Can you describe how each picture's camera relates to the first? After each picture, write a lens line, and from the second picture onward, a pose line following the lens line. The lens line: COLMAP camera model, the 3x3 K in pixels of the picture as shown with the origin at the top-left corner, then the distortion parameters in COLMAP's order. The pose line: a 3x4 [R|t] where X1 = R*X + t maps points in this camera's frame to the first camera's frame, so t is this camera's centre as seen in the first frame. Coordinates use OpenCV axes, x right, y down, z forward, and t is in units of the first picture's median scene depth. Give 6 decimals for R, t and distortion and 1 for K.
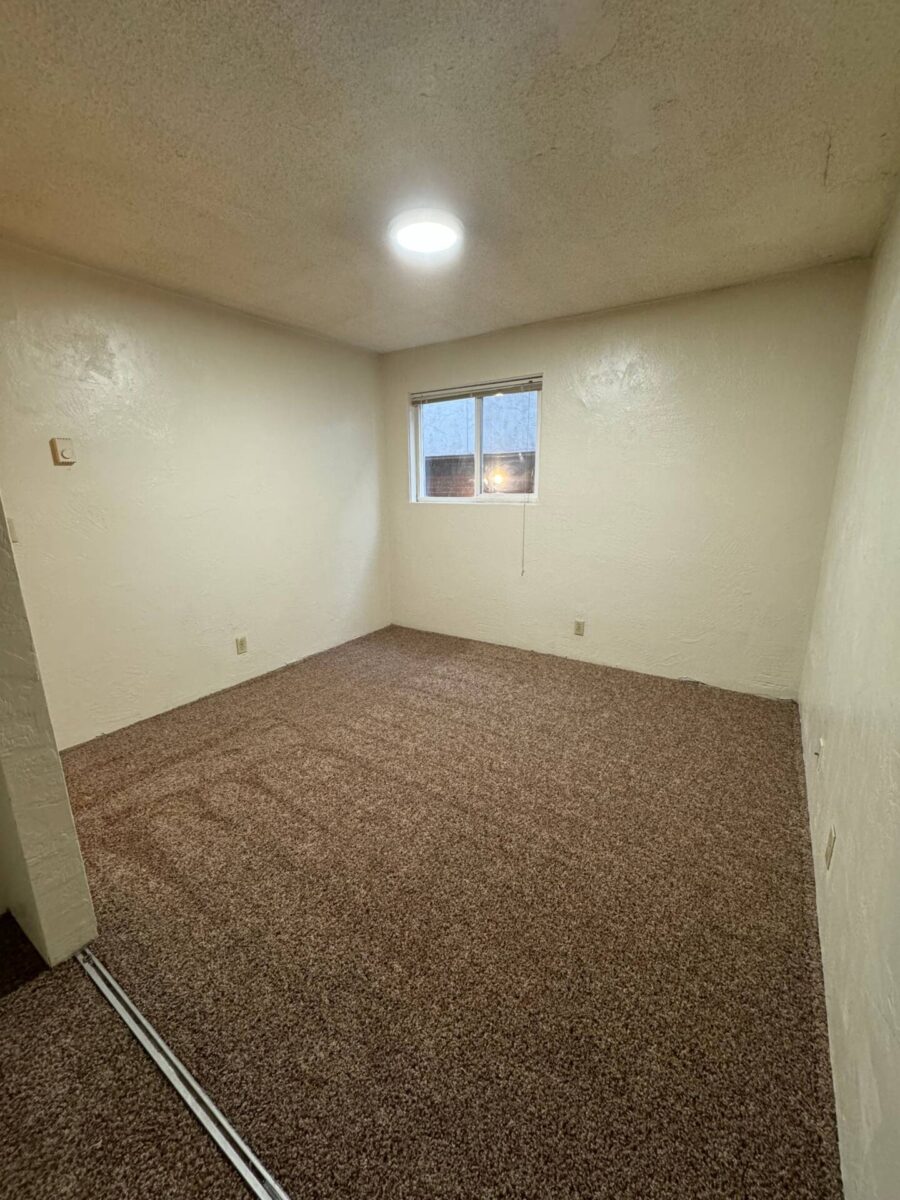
lens RADIAL K [[482.6, 0, 454.6], [0, 482.6, 595.0], [0, 0, 1]] dist [0.000265, 0.000162]
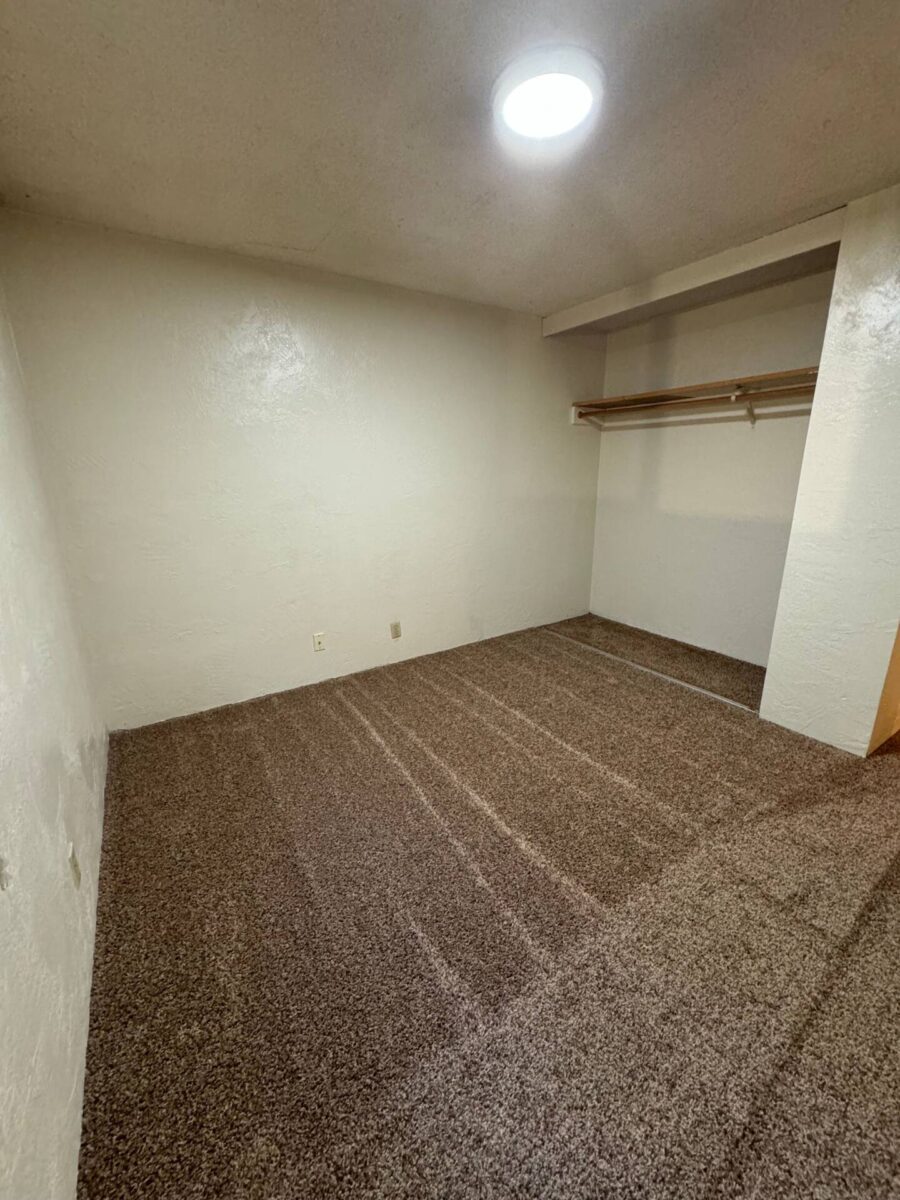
lens RADIAL K [[478.1, 0, 451.4], [0, 478.1, 598.5], [0, 0, 1]] dist [-0.002177, 0.000282]
pose [[-0.910921, -0.087210, 0.403258, -0.227190], [0.115633, 0.884267, 0.452439, -0.382078], [-0.396044, 0.458766, -0.795413, 1.637946]]
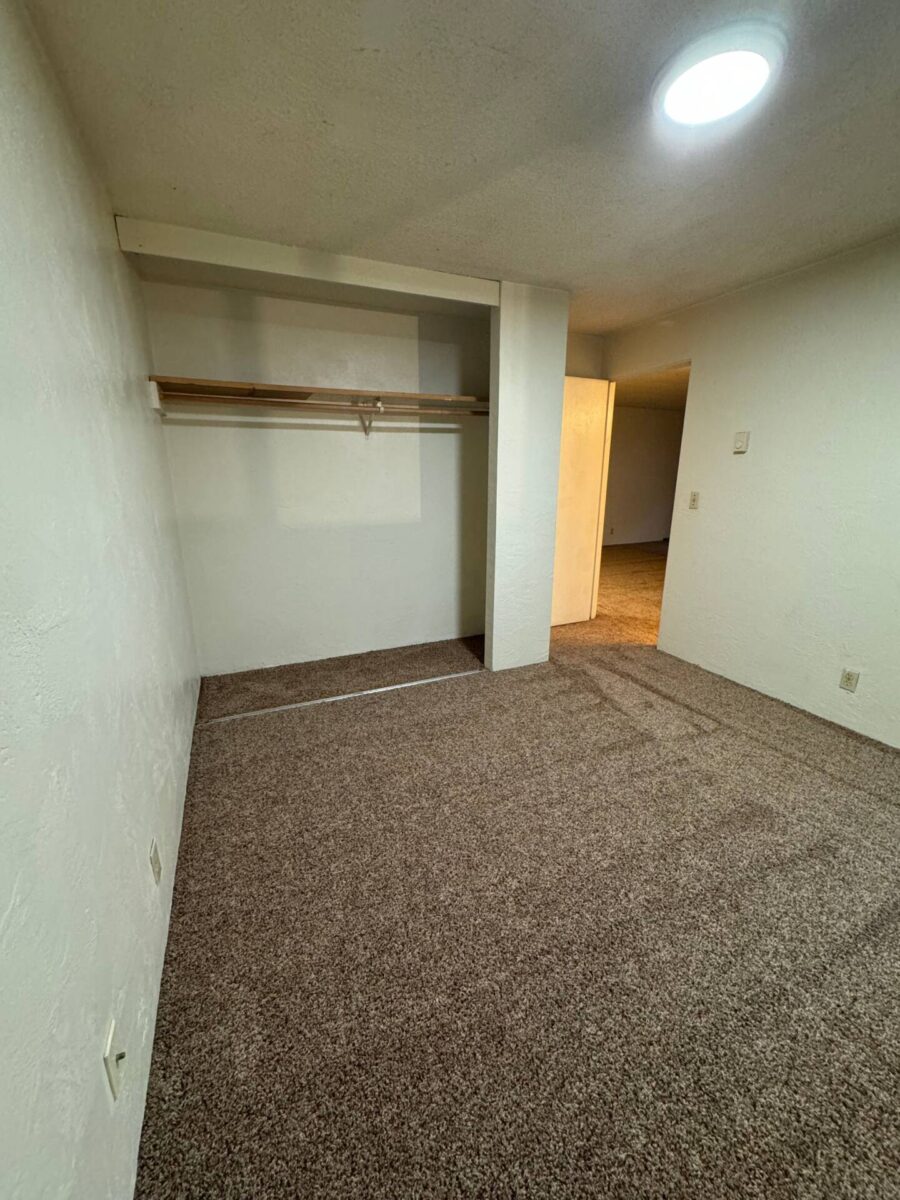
lens RADIAL K [[478.1, 0, 451.4], [0, 478.1, 598.5], [0, 0, 1]] dist [-0.002177, 0.000282]
pose [[-0.545590, 0.226912, -0.806748, 0.675874], [-0.178851, 0.908943, 0.376611, -0.257776], [0.818745, 0.349763, -0.455327, 1.075397]]
